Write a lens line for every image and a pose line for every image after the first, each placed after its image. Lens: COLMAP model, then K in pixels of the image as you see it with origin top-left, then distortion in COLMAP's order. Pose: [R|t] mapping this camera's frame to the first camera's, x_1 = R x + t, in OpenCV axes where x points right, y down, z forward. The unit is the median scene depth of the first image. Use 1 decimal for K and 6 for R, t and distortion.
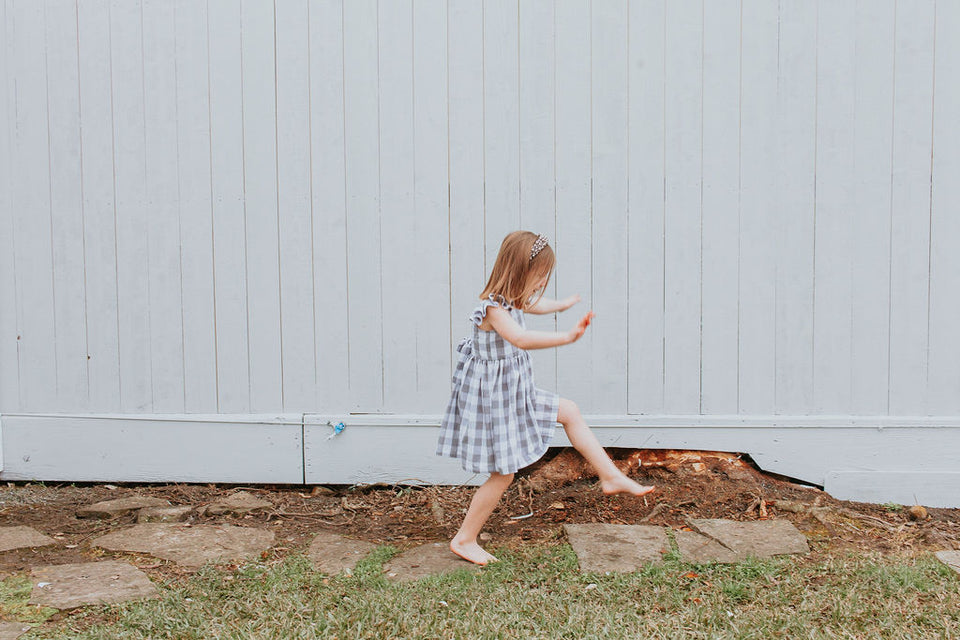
lens RADIAL K [[1306.8, 0, 460.3], [0, 1306.8, 351.2], [0, 0, 1]] dist [0.025538, 0.000000]
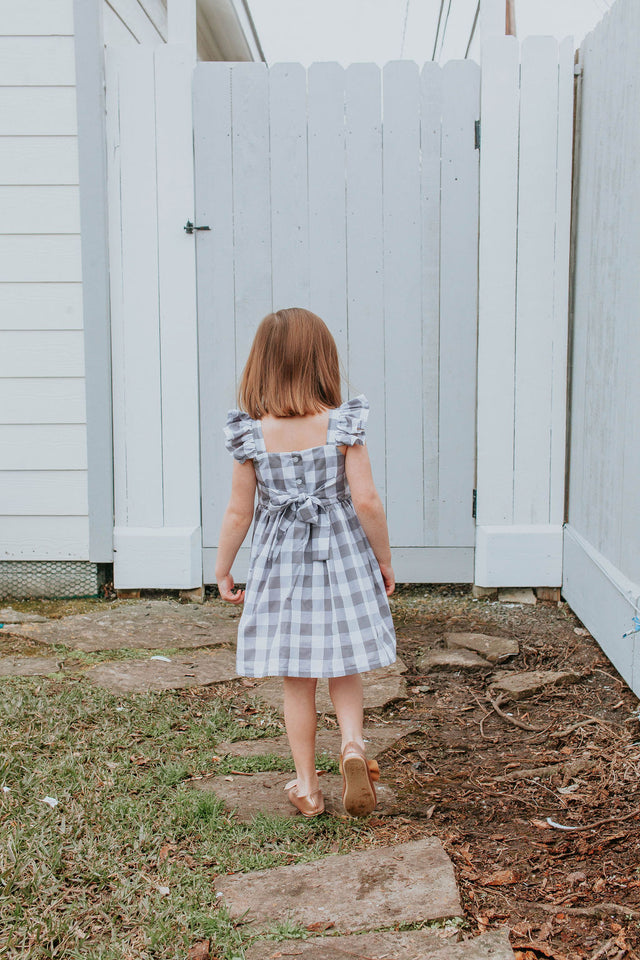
lens RADIAL K [[1306.8, 0, 313.1], [0, 1306.8, 484.3], [0, 0, 1]] dist [0.025538, 0.000000]
pose [[0.137860, 0.135465, -0.981144, 0.589786], [-0.104627, 0.987052, 0.121579, -0.082598], [0.984910, 0.085893, 0.150248, 0.802835]]
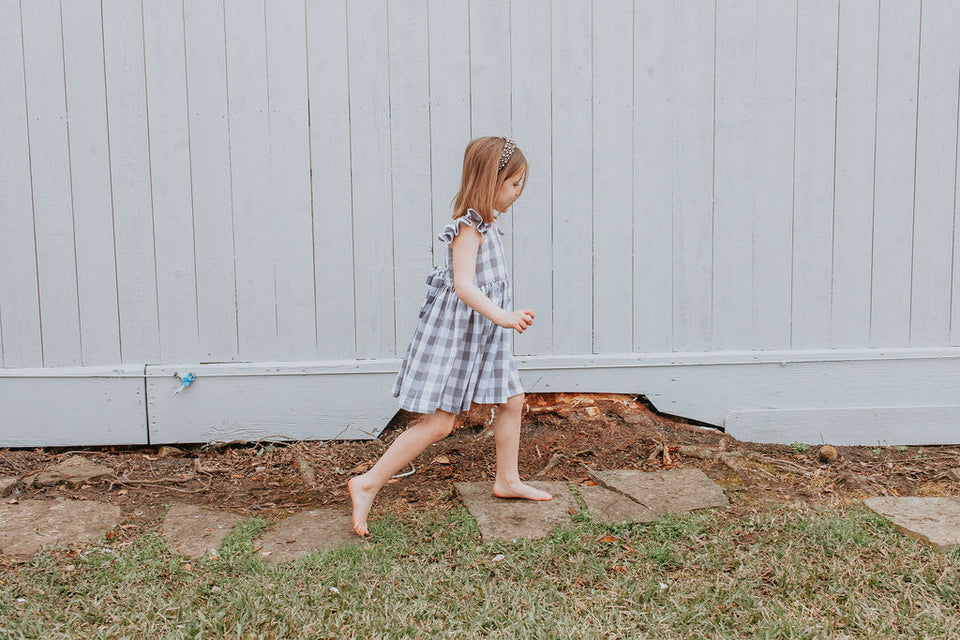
lens RADIAL K [[1269.2, 0, 453.8], [0, 1269.2, 332.4], [0, 0, 1]] dist [0.020456, 0.000000]
pose [[0.989826, -0.025308, 0.140012, -0.037574], [0.019545, 0.998910, 0.042387, -0.006154], [-0.140933, -0.039220, 0.989242, 0.143440]]
